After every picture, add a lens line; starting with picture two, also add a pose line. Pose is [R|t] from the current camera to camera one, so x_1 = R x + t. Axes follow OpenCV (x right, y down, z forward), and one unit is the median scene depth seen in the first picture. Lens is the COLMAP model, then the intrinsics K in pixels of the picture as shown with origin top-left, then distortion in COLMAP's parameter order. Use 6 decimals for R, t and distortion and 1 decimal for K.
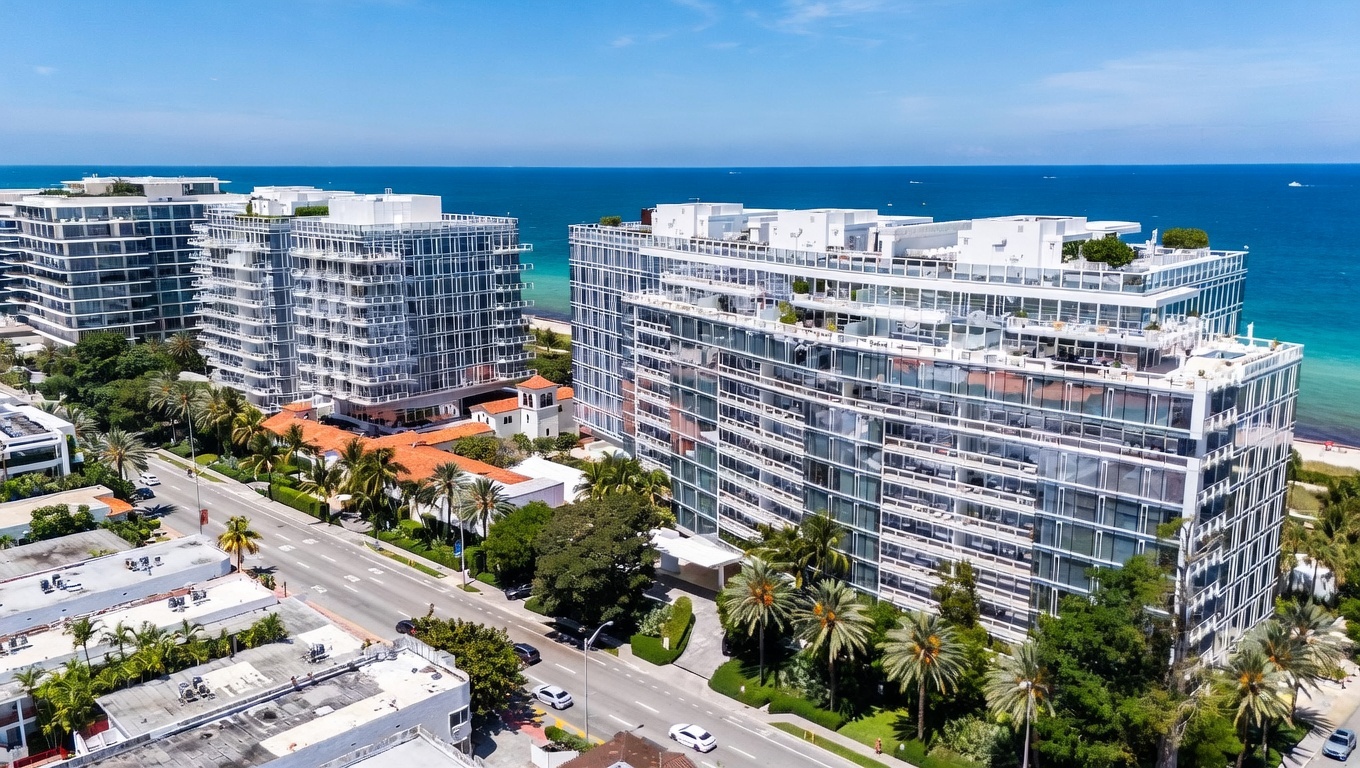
lens RADIAL K [[1077.6, 0, 687.7], [0, 1077.6, 394.3], [0, 0, 1]] dist [0.030313, -0.011316]
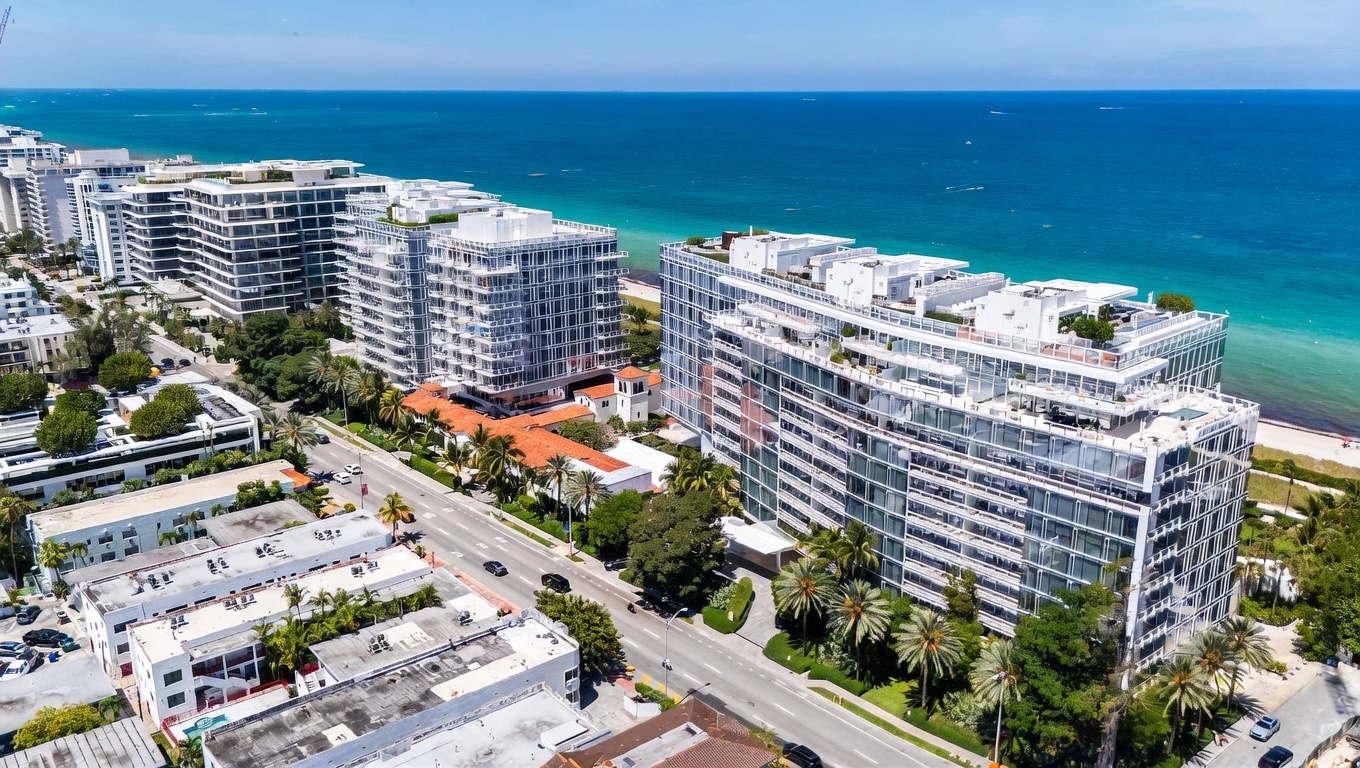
lens RADIAL K [[1077.6, 0, 680.5], [0, 1077.6, 385.9], [0, 0, 1]] dist [0.030313, -0.011316]
pose [[0.995777, 0.025454, -0.088202, 0.025665], [-0.018641, 0.996839, 0.077224, -0.132528], [0.089889, -0.075254, 0.993105, -0.233545]]
